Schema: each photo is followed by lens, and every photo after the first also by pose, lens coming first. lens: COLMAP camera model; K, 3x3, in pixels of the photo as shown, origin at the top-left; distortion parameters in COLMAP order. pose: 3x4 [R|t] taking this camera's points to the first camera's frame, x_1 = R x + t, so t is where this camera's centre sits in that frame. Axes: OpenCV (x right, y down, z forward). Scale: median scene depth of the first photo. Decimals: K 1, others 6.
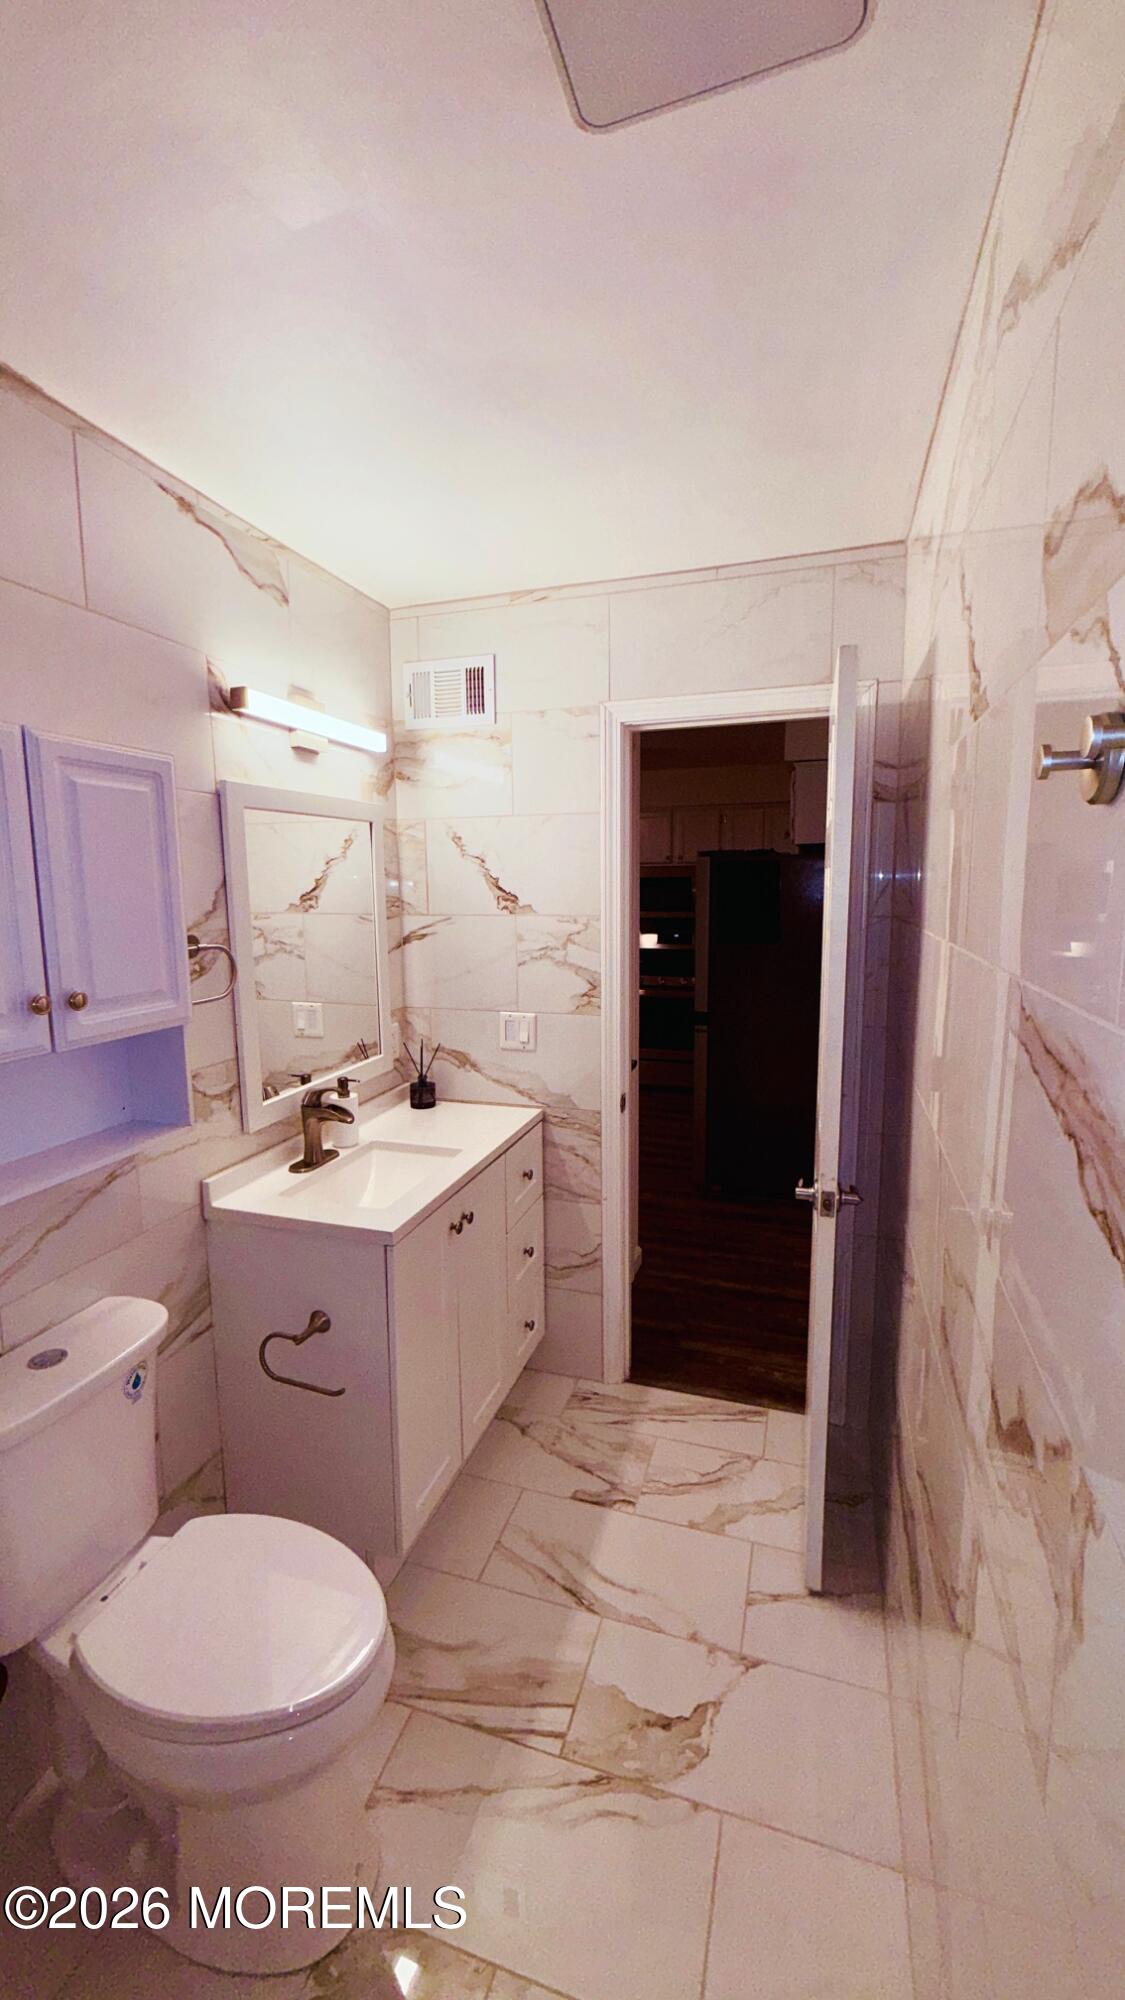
lens RADIAL K [[796.7, 0, 565.0], [0, 796.7, 993.1], [0, 0, 1]] dist [-0.002011, 0.000632]
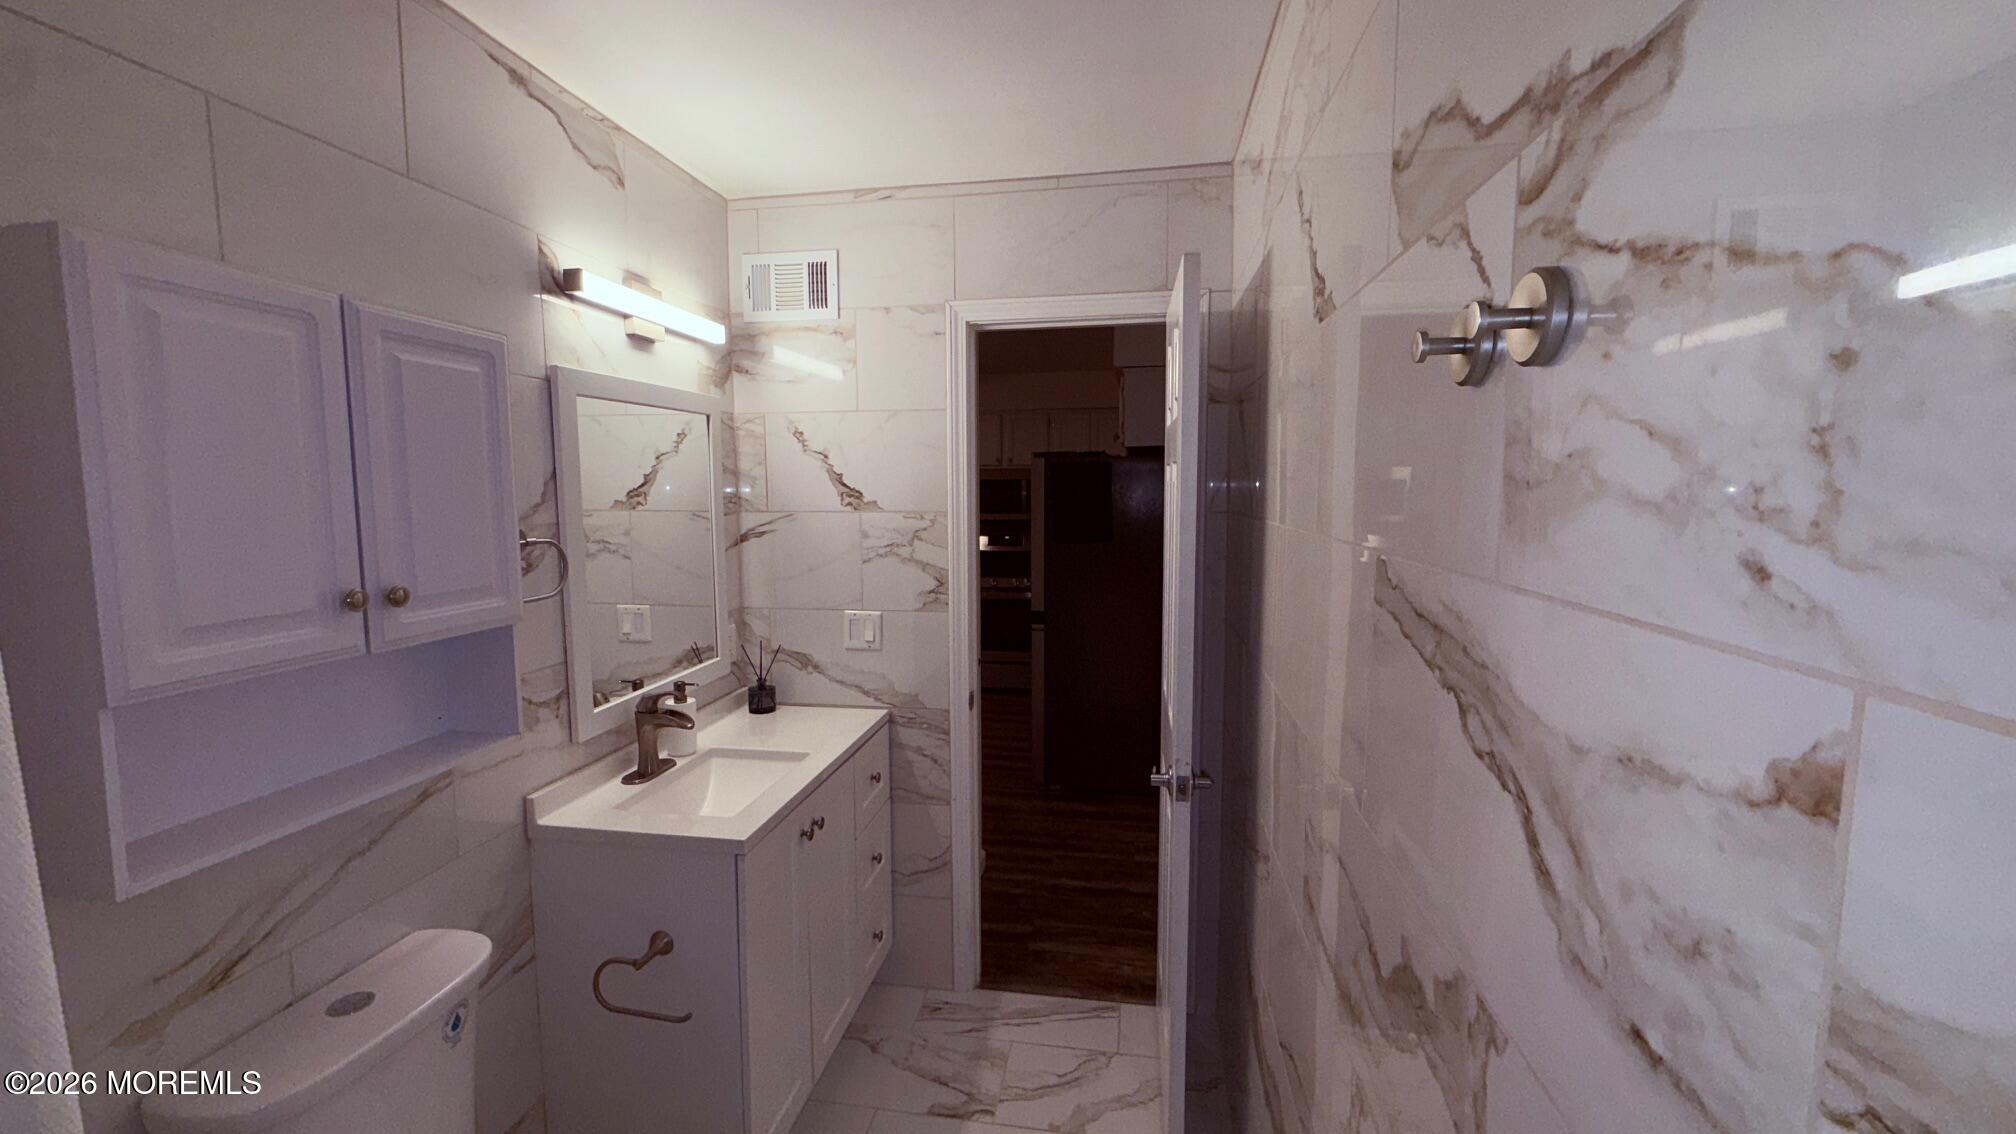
lens RADIAL K [[803.0, 0, 1001.9], [0, 803.0, 562.1], [0, 0, 1]] dist [-0.002011, 0.000632]
pose [[0.989878, -0.008672, 0.141653, -0.037921], [0.015080, 0.998908, -0.044228, 0.013663], [-0.141114, 0.045916, 0.988928, -0.002499]]
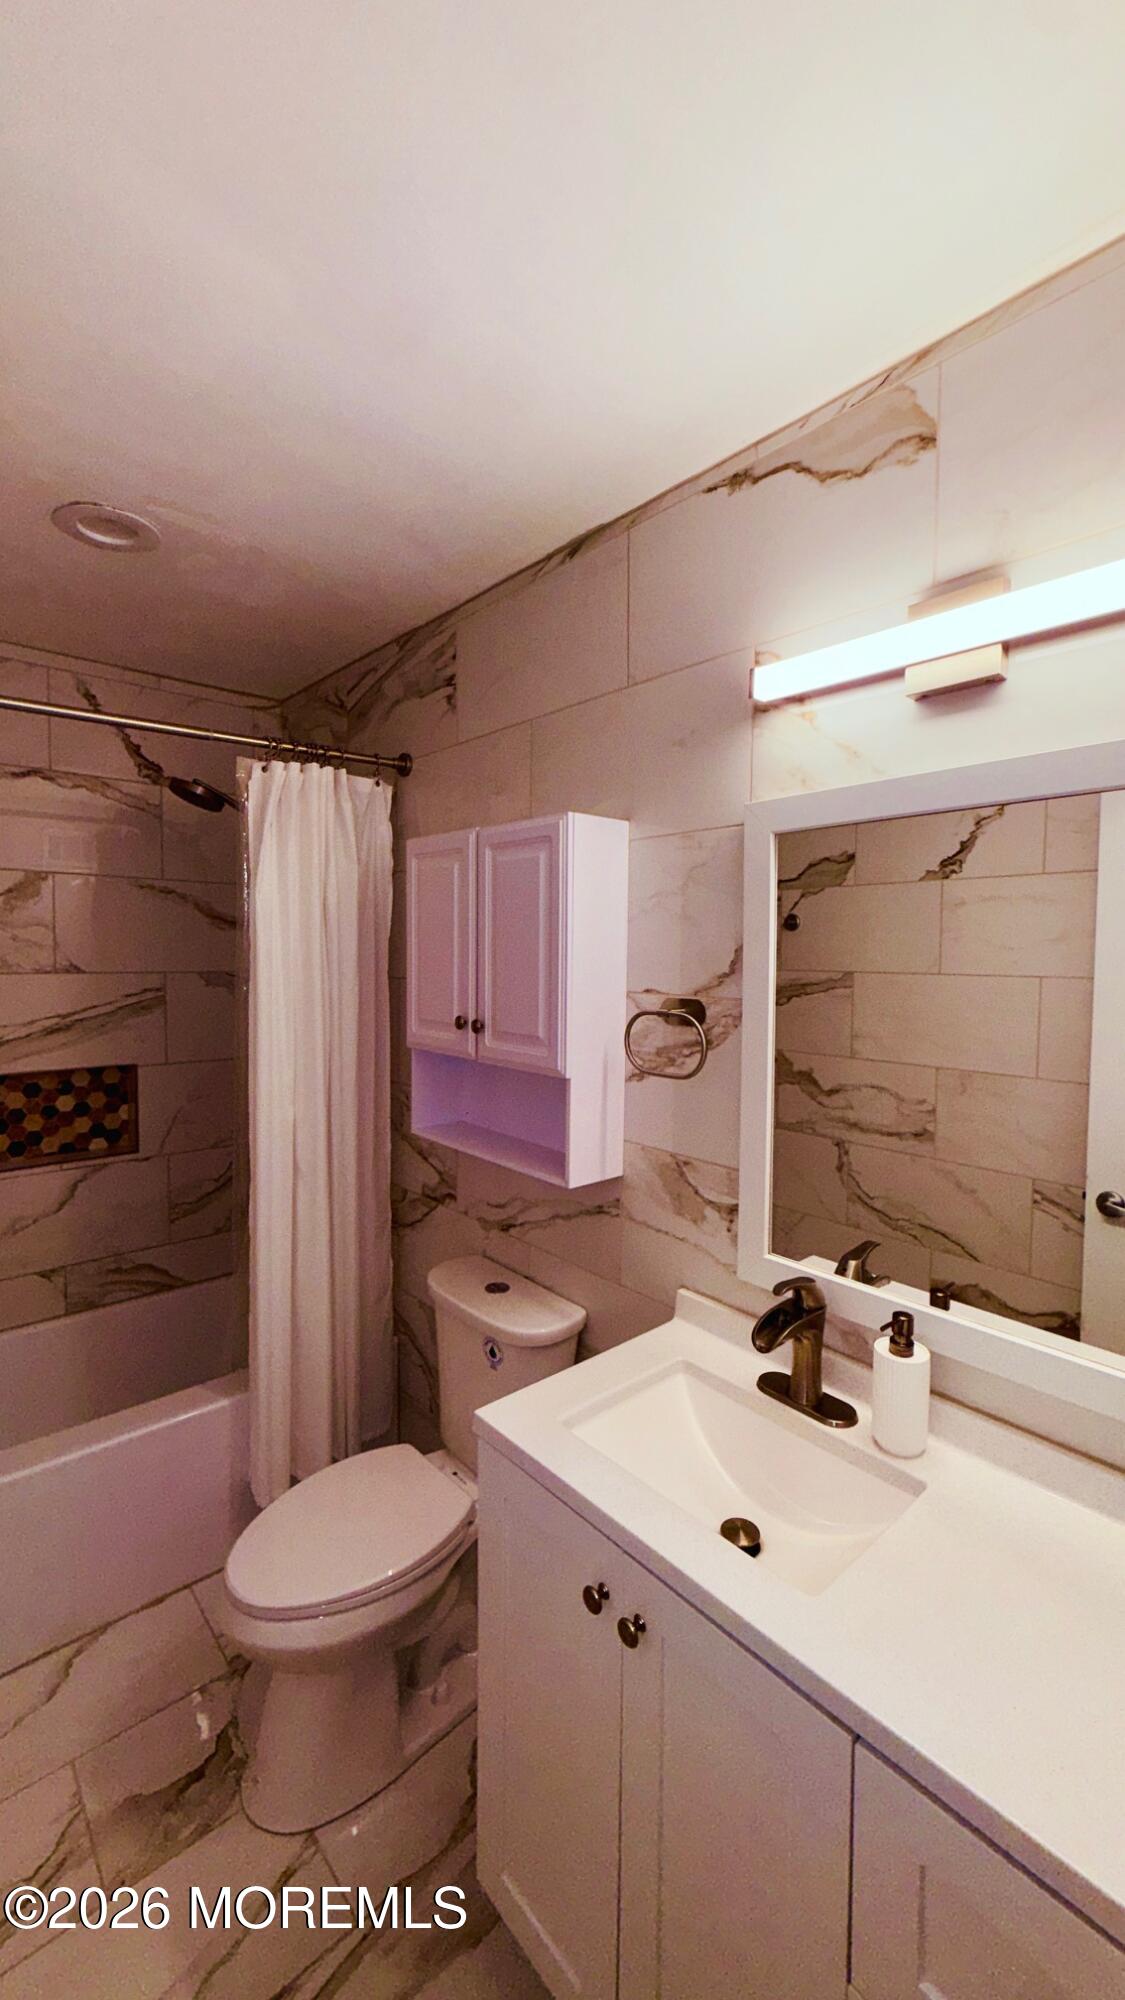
lens RADIAL K [[796.7, 0, 565.0], [0, 796.7, 993.1], [0, 0, 1]] dist [-0.002011, 0.000632]
pose [[-0.512658, 0.050448, -0.857109, 0.289631], [-0.122504, 0.983761, 0.131176, -0.152831], [0.849808, 0.172248, -0.498153, 1.144410]]
